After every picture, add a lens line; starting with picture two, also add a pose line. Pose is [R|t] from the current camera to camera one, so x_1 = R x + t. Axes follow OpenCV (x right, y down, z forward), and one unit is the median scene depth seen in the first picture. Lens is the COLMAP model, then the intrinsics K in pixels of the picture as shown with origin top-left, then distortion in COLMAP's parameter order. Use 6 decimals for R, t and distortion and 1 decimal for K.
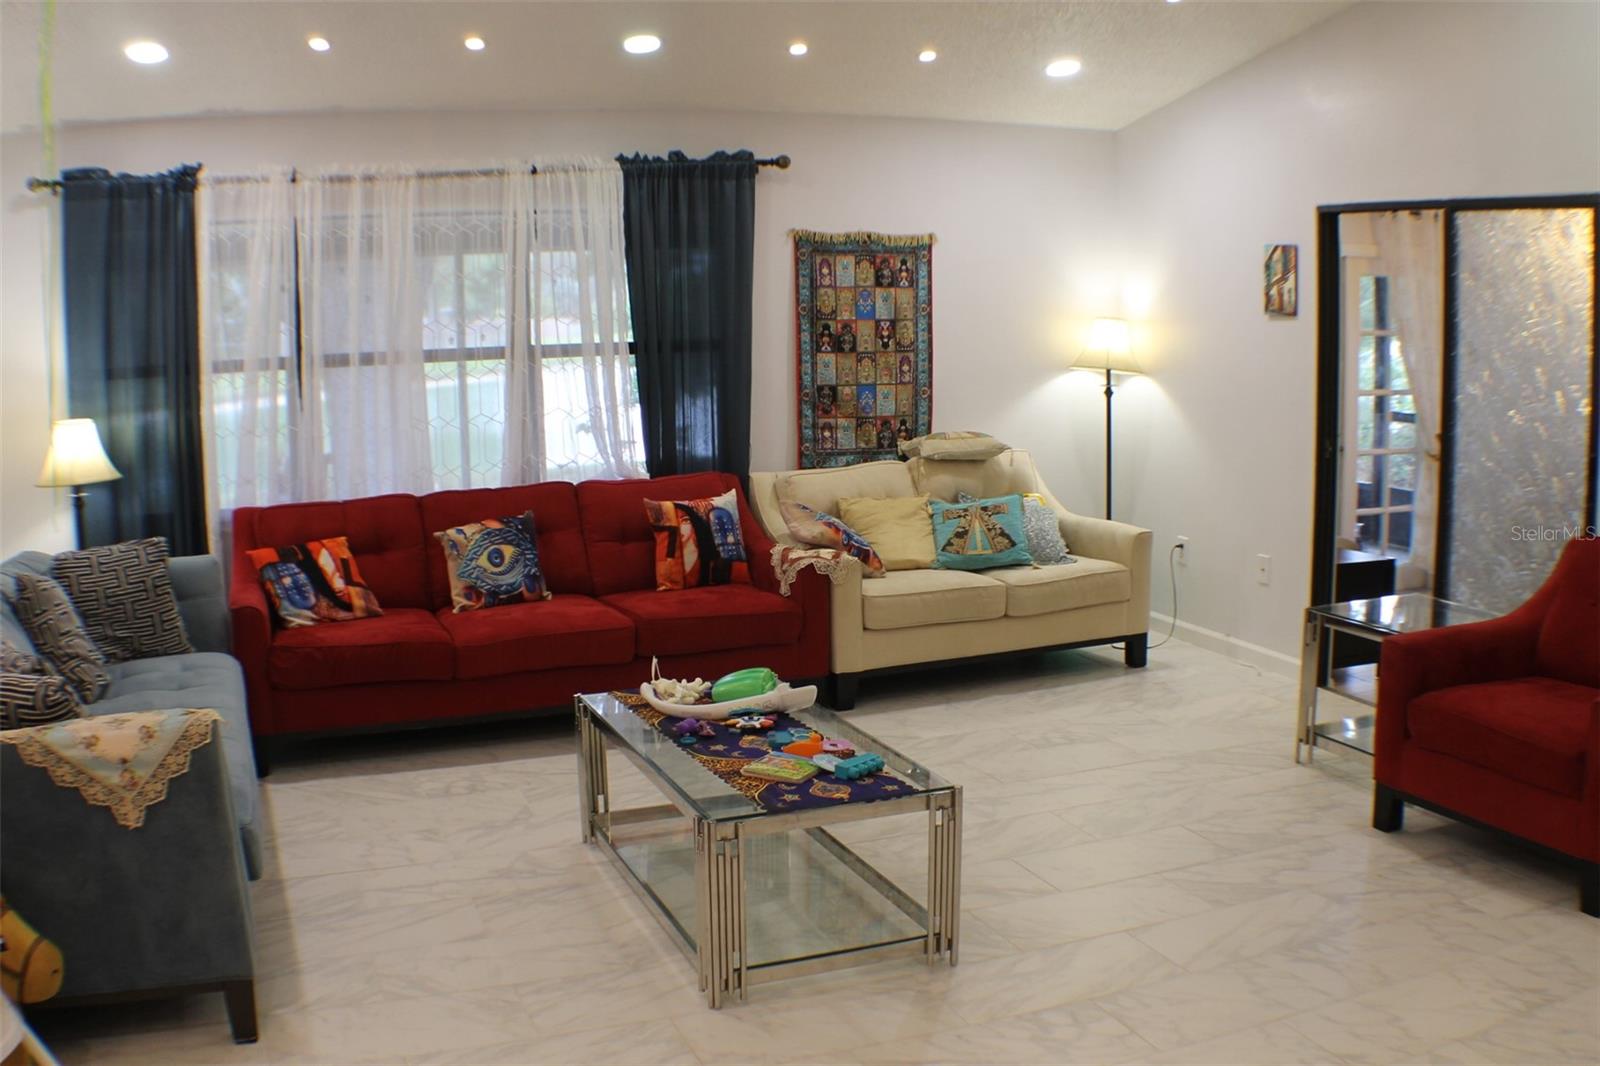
lens RADIAL K [[1565.1, 0, 827.5], [0, 1565.1, 538.5], [0, 0, 1]] dist [-0.251643, -0.006172]
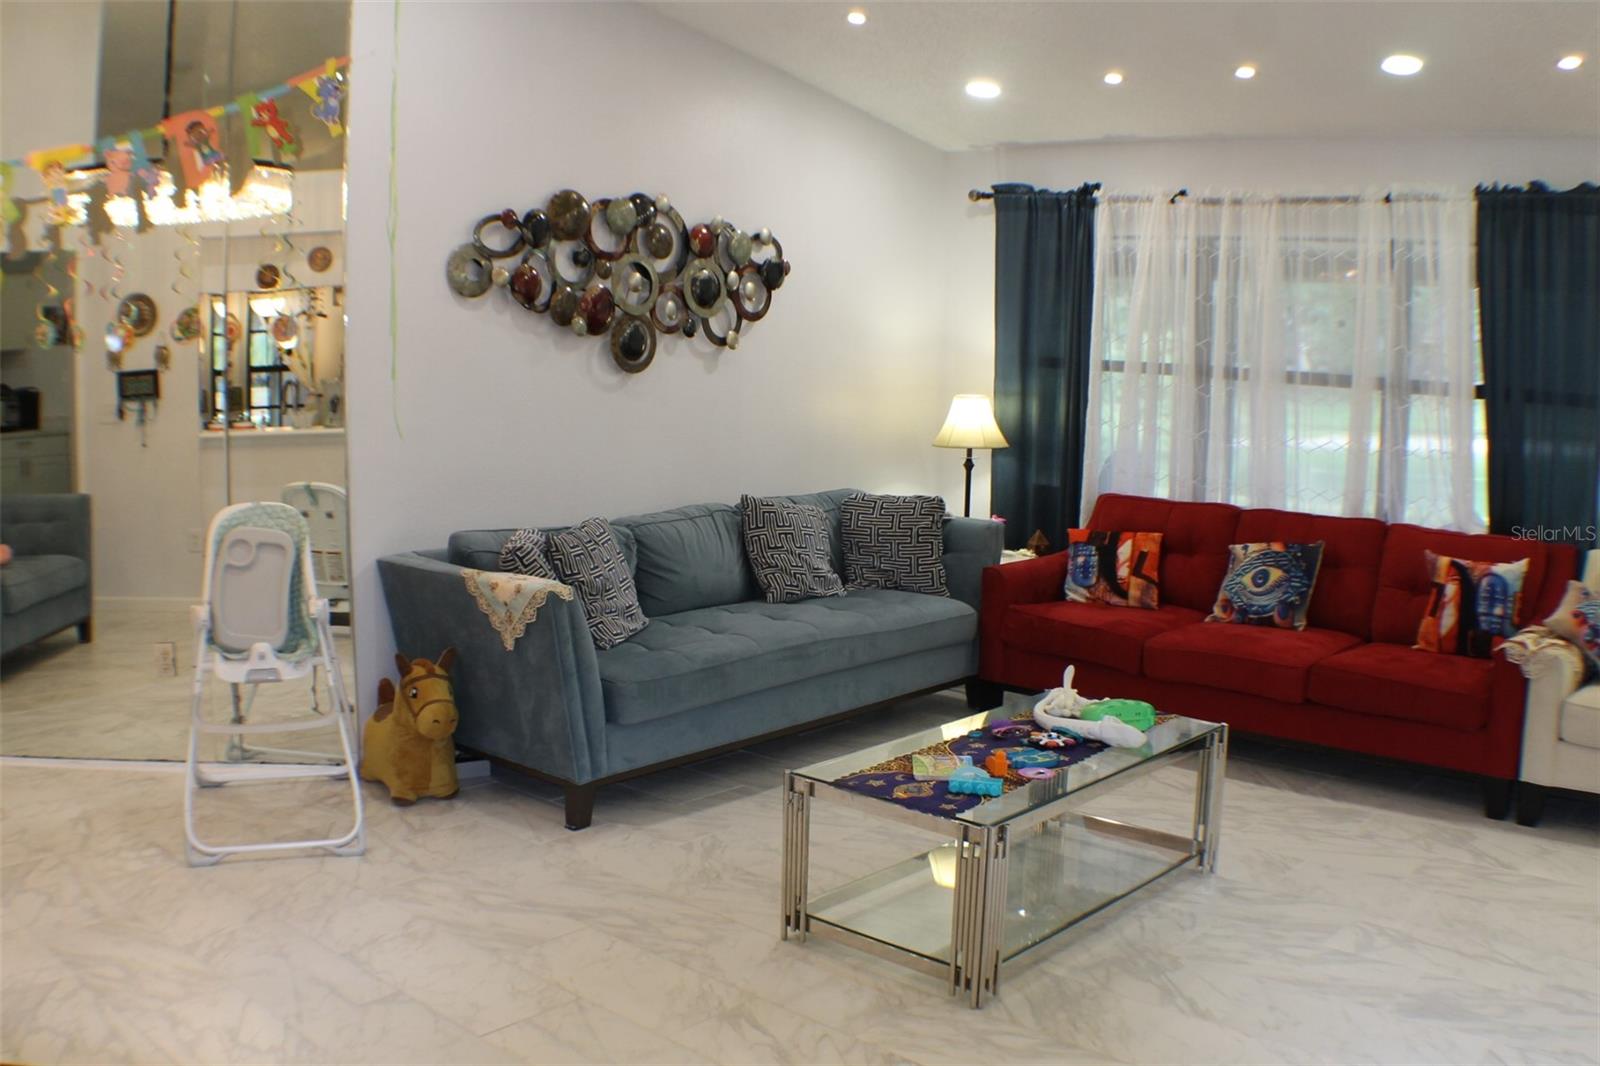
lens RADIAL K [[1565.1, 0, 827.5], [0, 1565.1, 538.5], [0, 0, 1]] dist [-0.251643, -0.006172]
pose [[0.474958, 0.155912, -0.866087, 0.515289], [-0.170352, 0.981853, 0.083332, -0.048451], [0.863363, 0.107960, 0.492899, 0.259160]]
